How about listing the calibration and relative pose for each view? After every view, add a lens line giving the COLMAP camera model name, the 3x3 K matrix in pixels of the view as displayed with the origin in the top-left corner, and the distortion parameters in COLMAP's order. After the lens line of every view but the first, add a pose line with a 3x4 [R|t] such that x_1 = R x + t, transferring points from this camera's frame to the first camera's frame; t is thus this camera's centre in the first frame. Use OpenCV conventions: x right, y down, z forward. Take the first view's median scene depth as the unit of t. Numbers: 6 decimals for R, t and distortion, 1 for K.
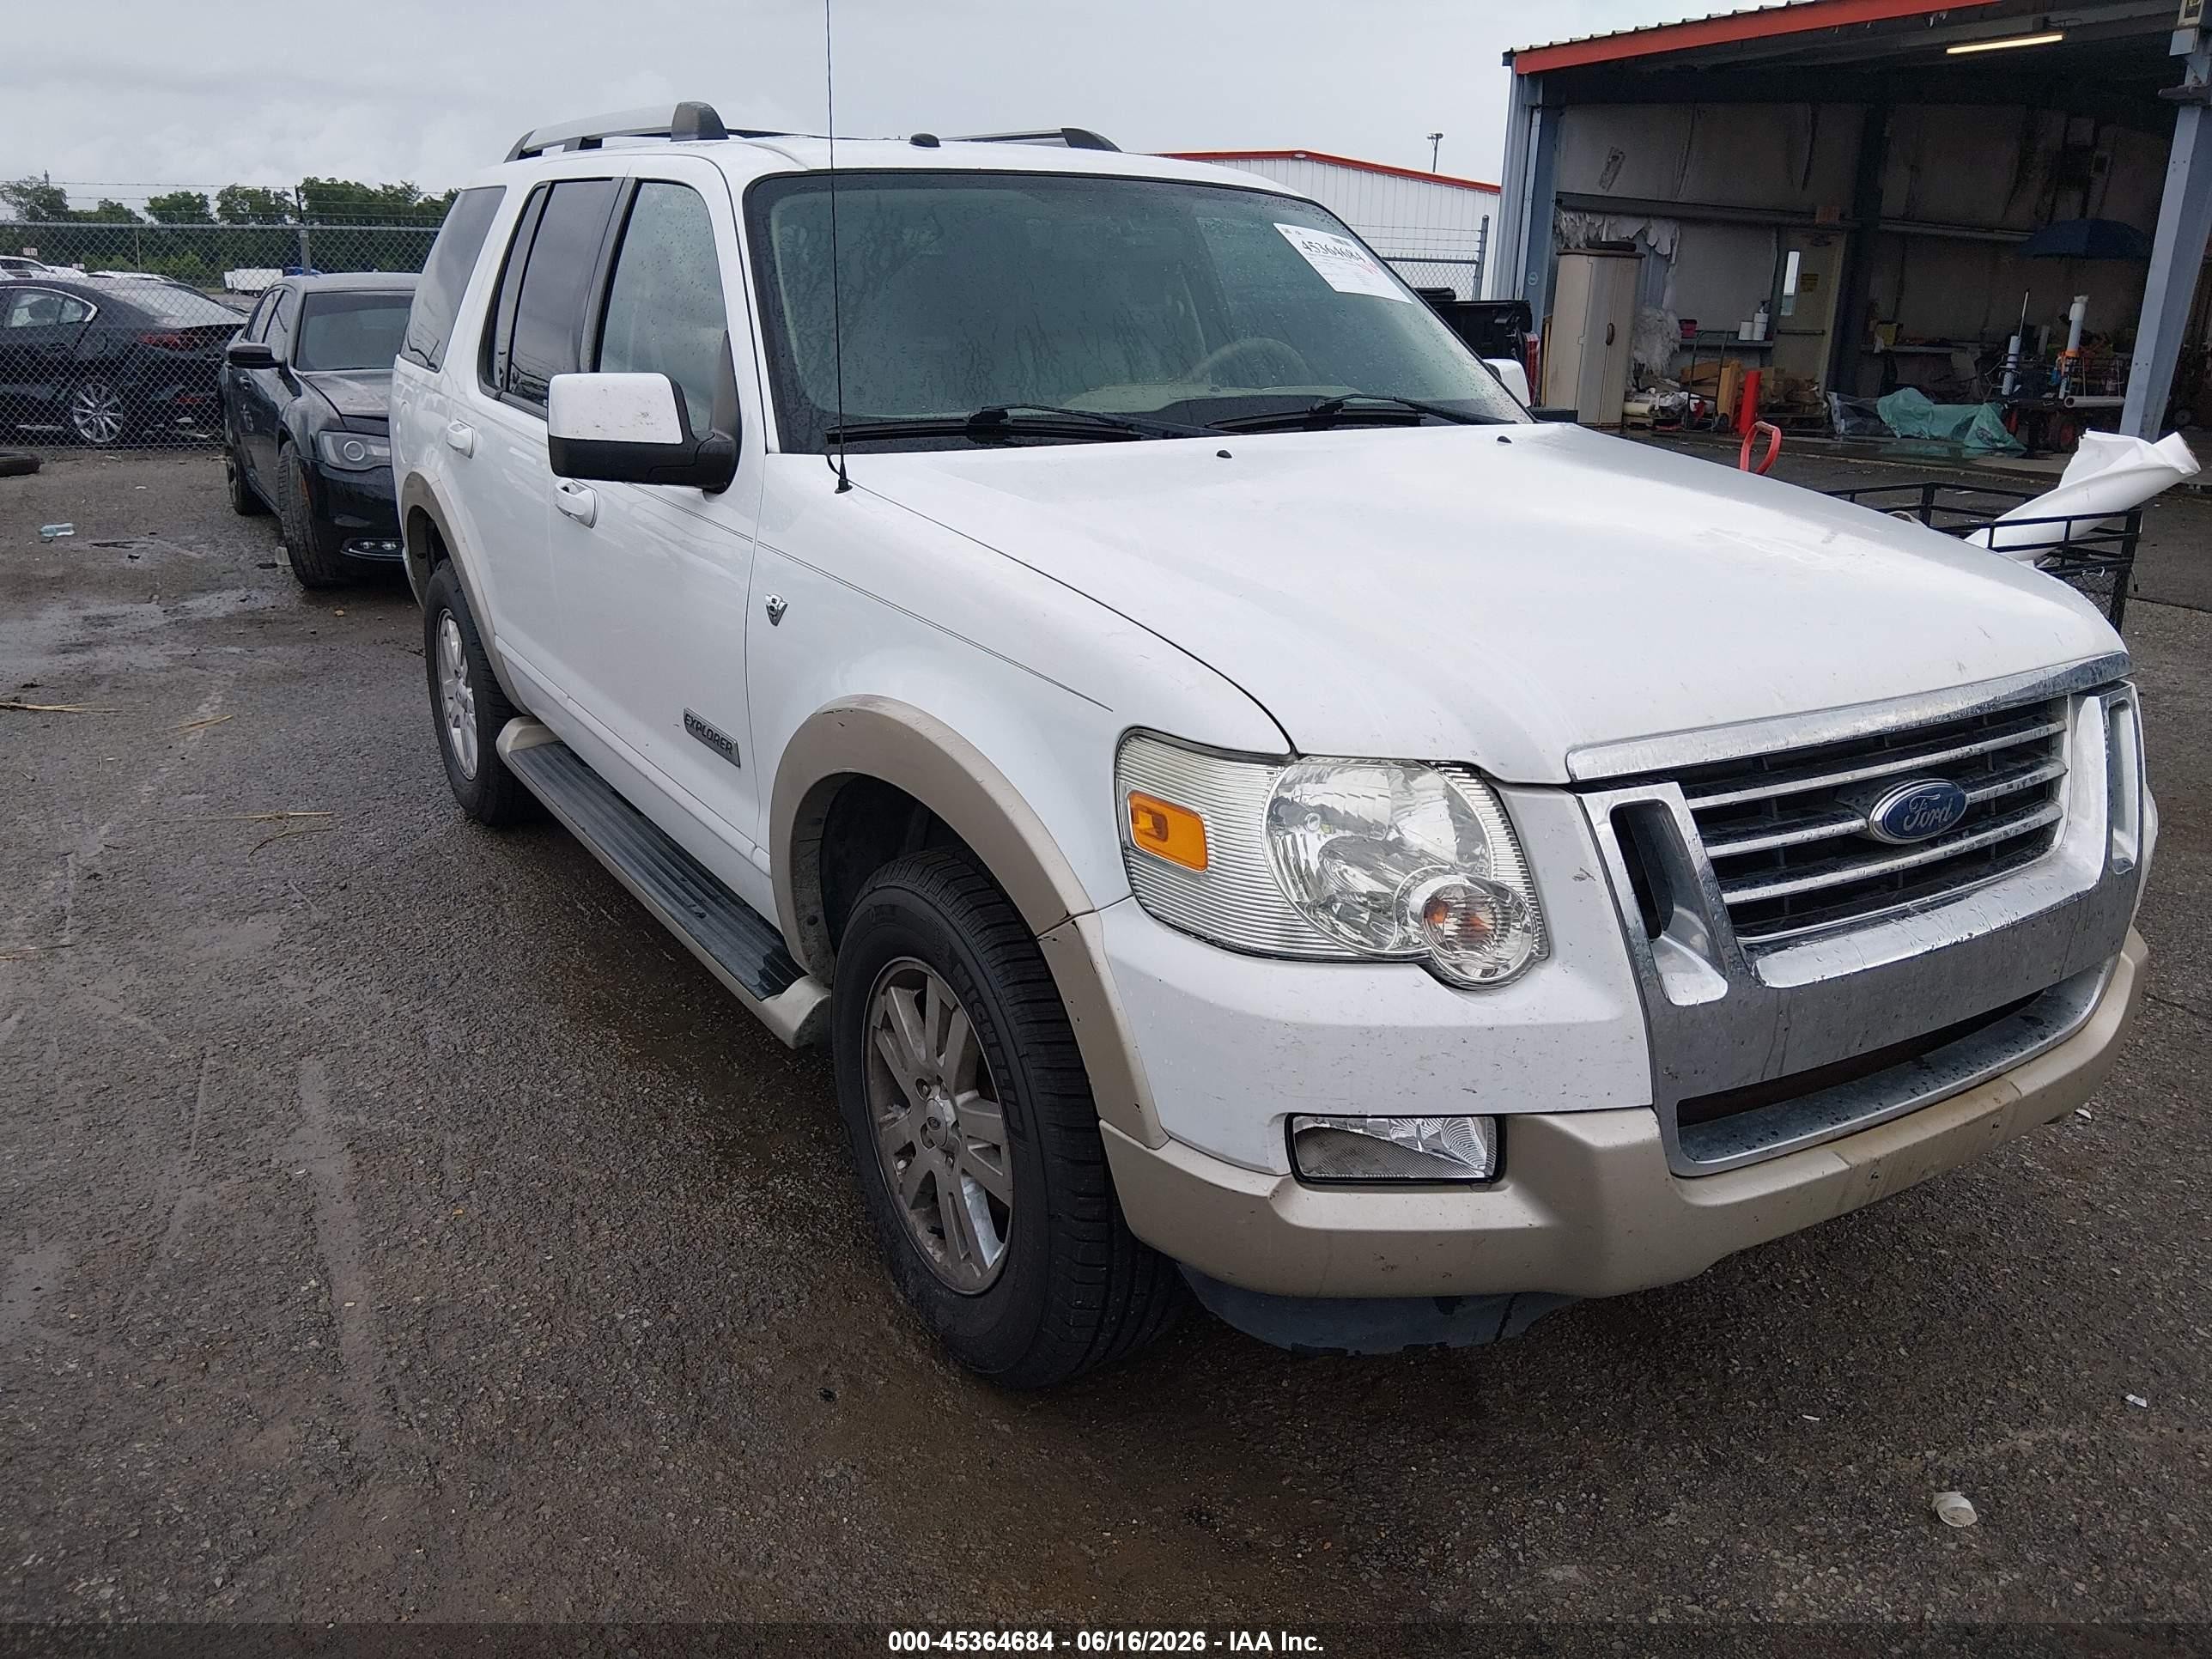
lens RADIAL K [[1949.9, 0, 1106.0], [0, 1949.9, 829.5], [0, 0, 1]] dist [-0.002815, -0.001914]
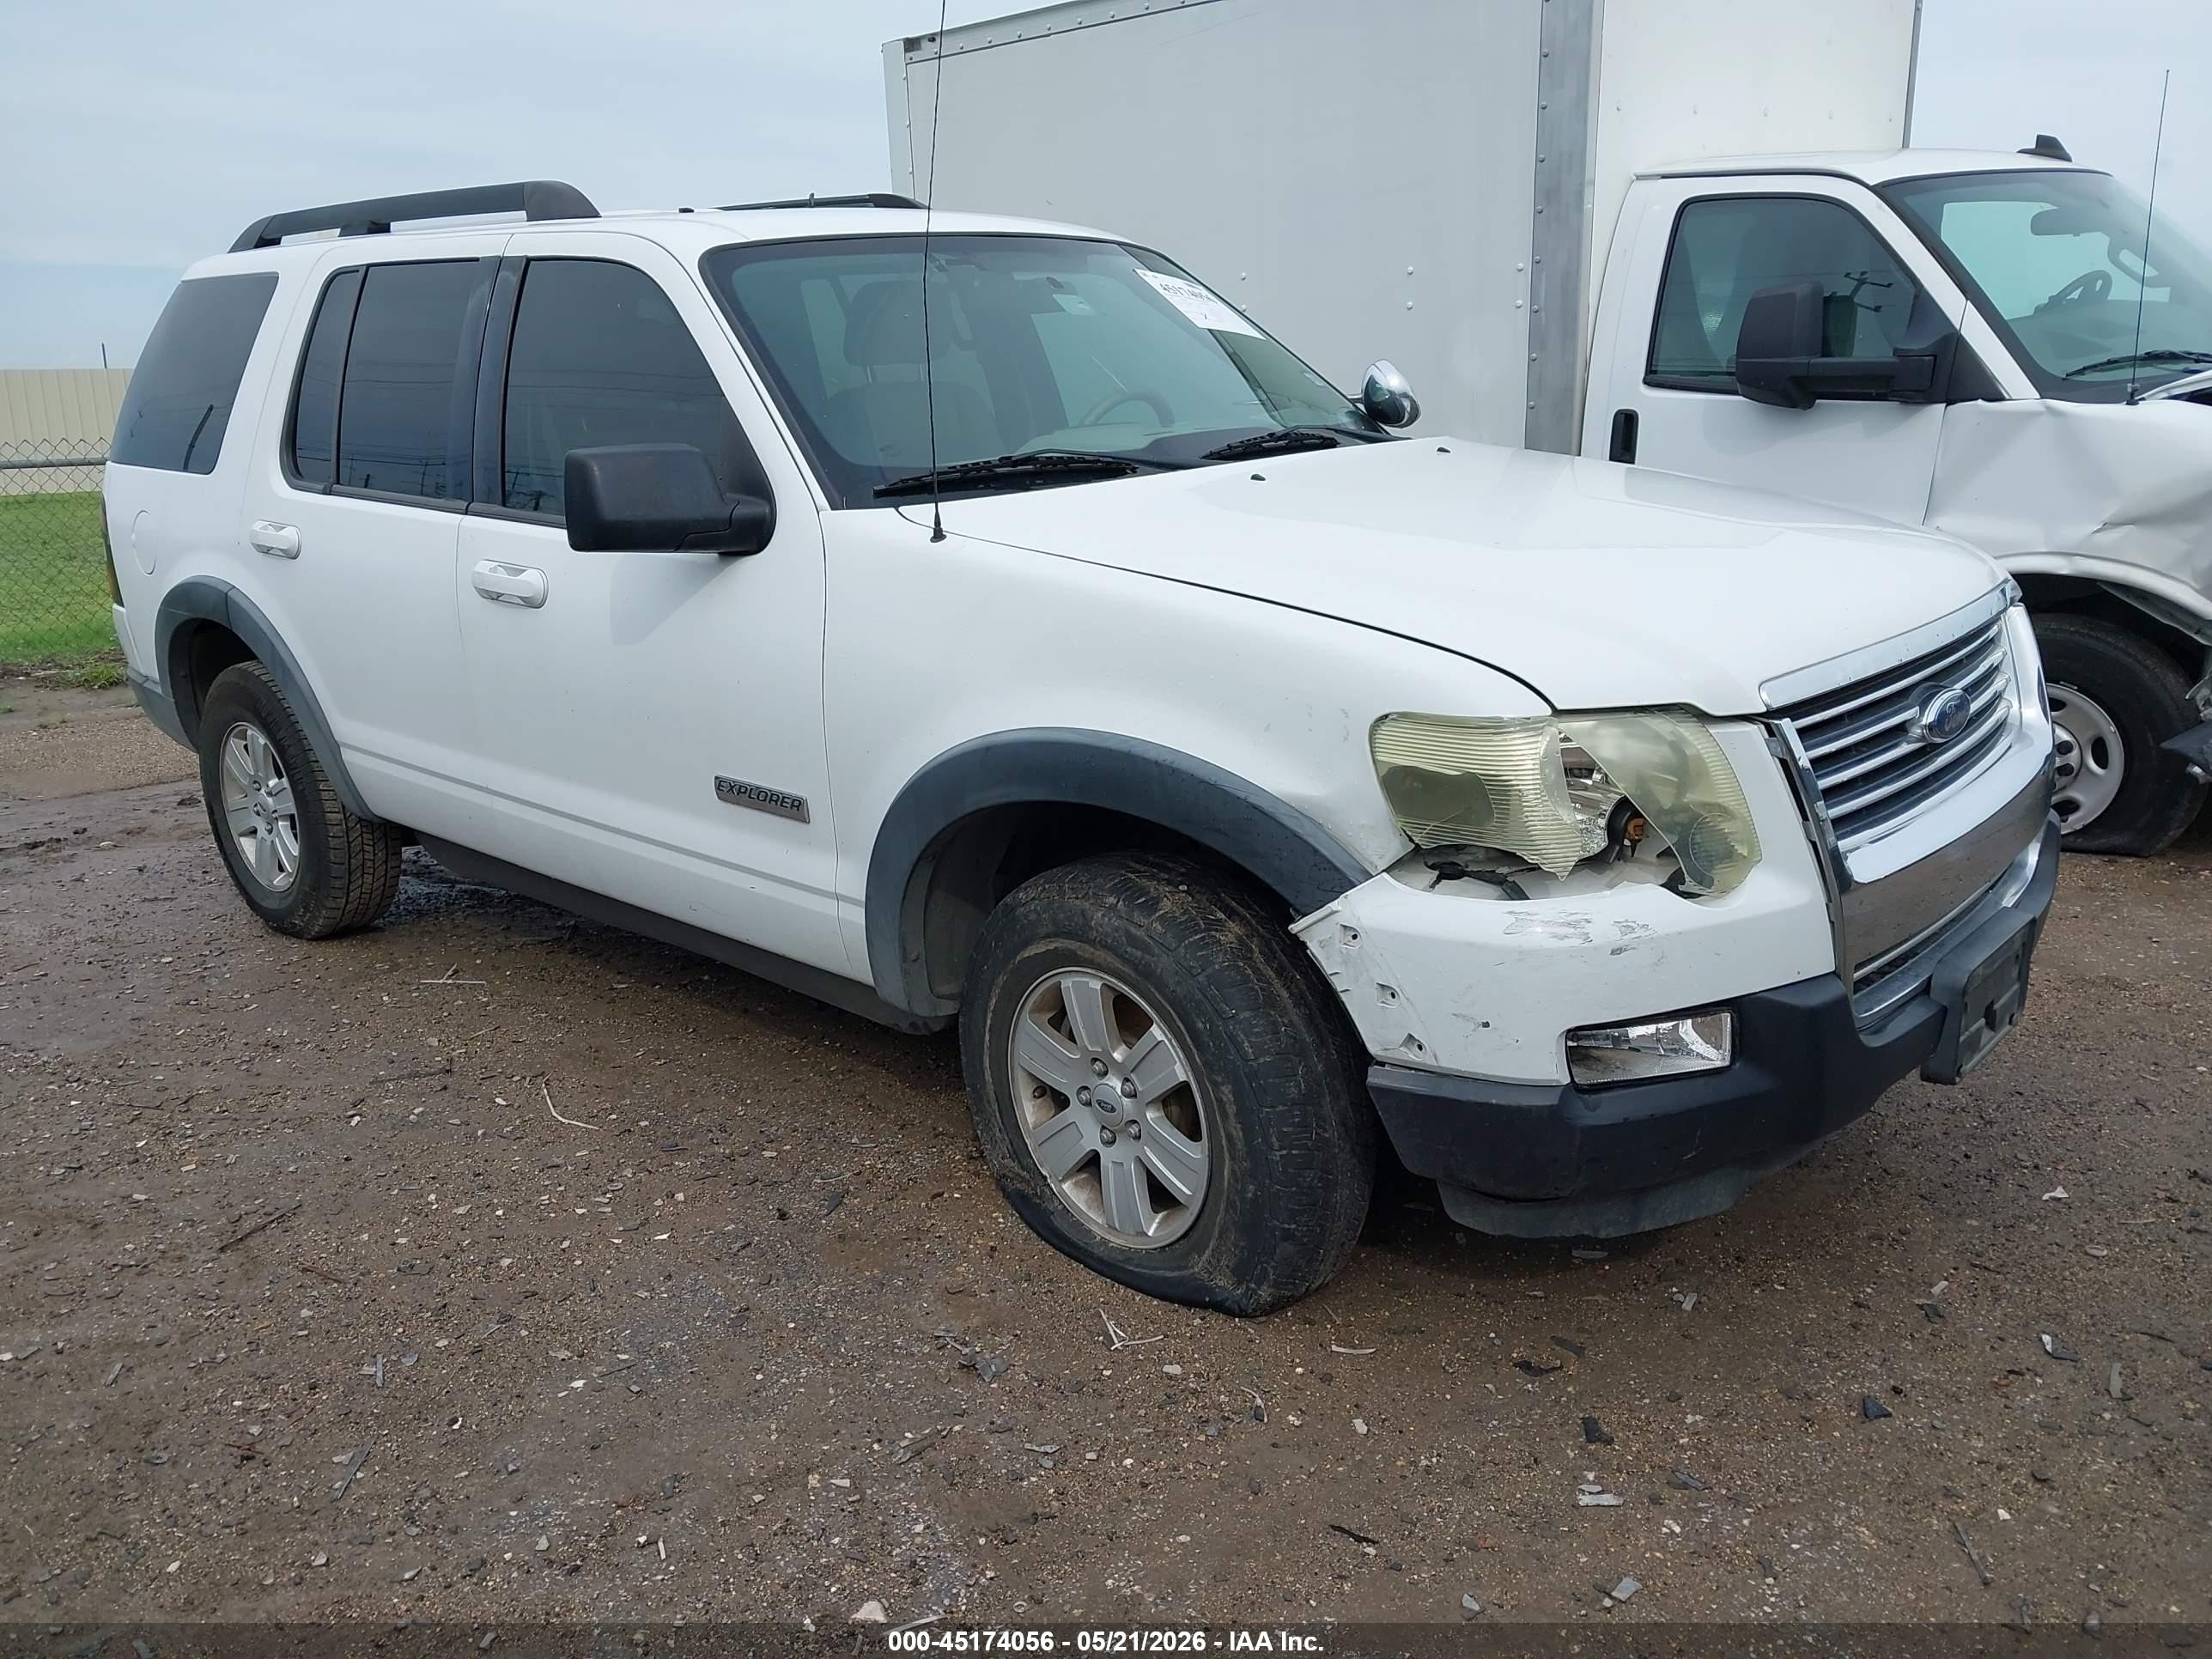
lens RADIAL K [[1949.9, 0, 1106.0], [0, 1949.9, 829.5], [0, 0, 1]] dist [-0.002815, -0.001914]
pose [[0.951704, -0.125426, 0.280229, -0.337874], [0.133828, 0.990944, -0.010970, 0.004187], [-0.276316, 0.047942, 0.959870, -0.017727]]
